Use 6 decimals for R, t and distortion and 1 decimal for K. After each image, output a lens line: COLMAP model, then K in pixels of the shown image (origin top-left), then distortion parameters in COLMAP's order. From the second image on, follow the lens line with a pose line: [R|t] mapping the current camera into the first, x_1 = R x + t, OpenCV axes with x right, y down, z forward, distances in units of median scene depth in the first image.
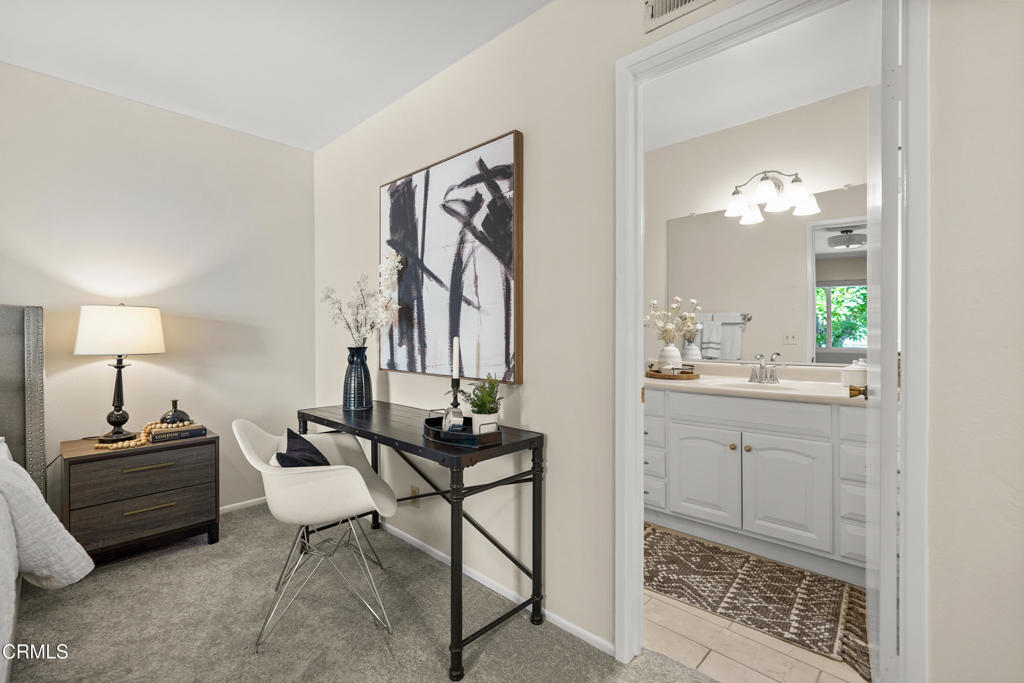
lens RADIAL K [[454.8, 0, 507.0], [0, 454.8, 336.8], [0, 0, 1]] dist [0.000357, 0.000274]
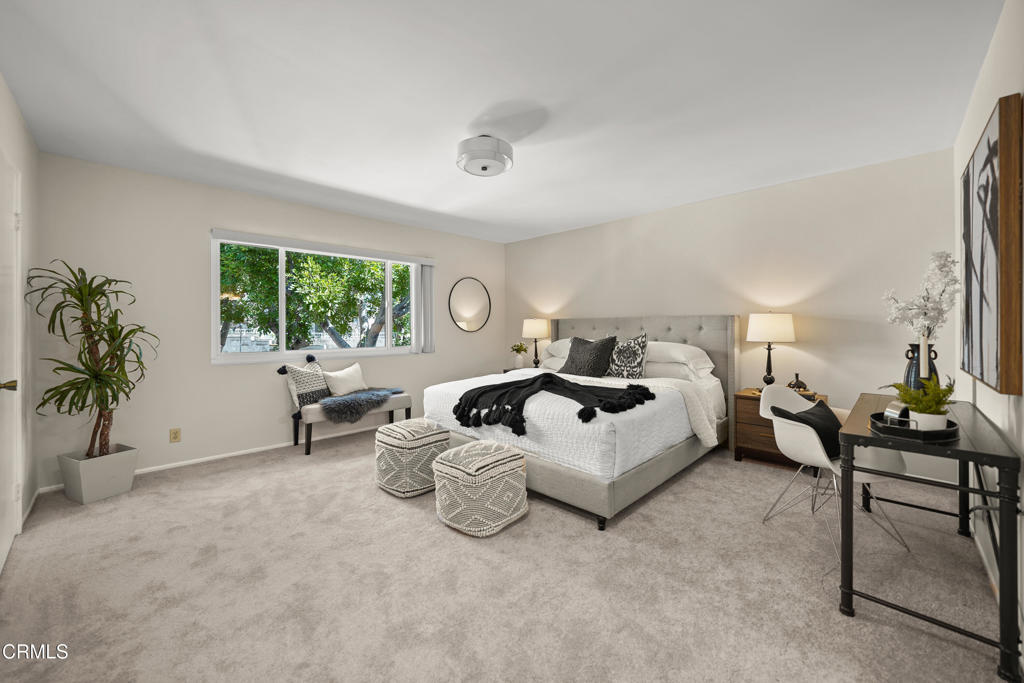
lens RADIAL K [[389.0, 0, 511.8], [0, 389.0, 326.6], [0, 0, 1]] dist [-0.012454, 0.000227]
pose [[-0.018962, 0.001428, -0.999819, 0.654657], [-0.003446, 0.999993, 0.001494, -0.017999], [0.999814, 0.003474, -0.018957, 0.080562]]
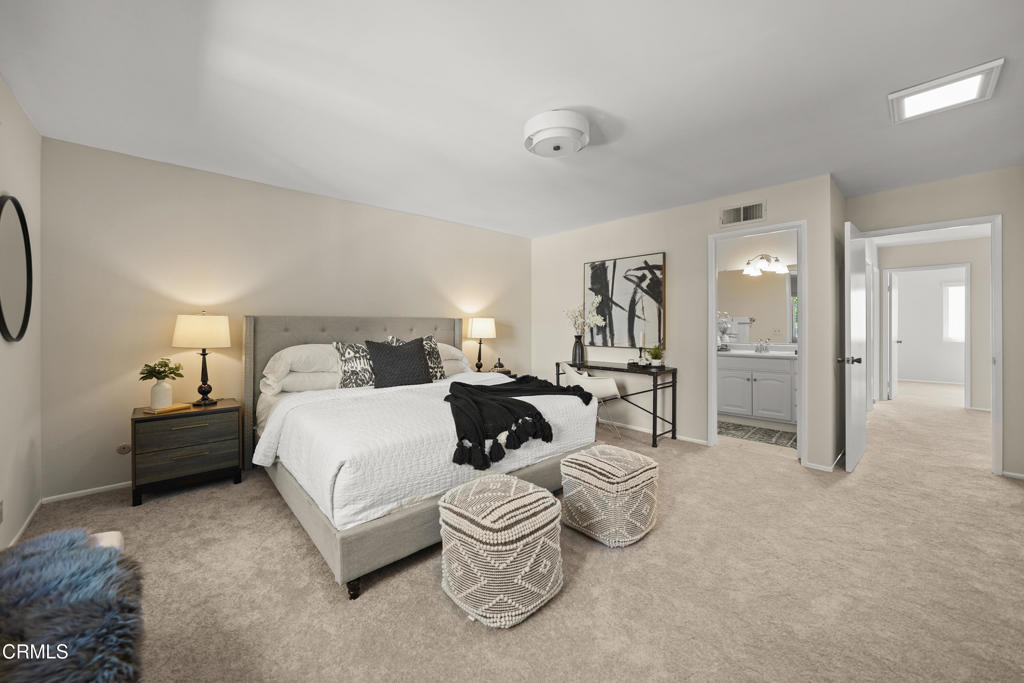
lens RADIAL K [[389.0, 0, 511.8], [0, 389.0, 326.6], [0, 0, 1]] dist [-0.012454, 0.000227]
pose [[0.998067, 0.001237, -0.062136, -0.615509], [-0.001517, 0.999989, -0.004467, -0.014275], [0.062129, 0.004552, 0.998058, -1.101434]]
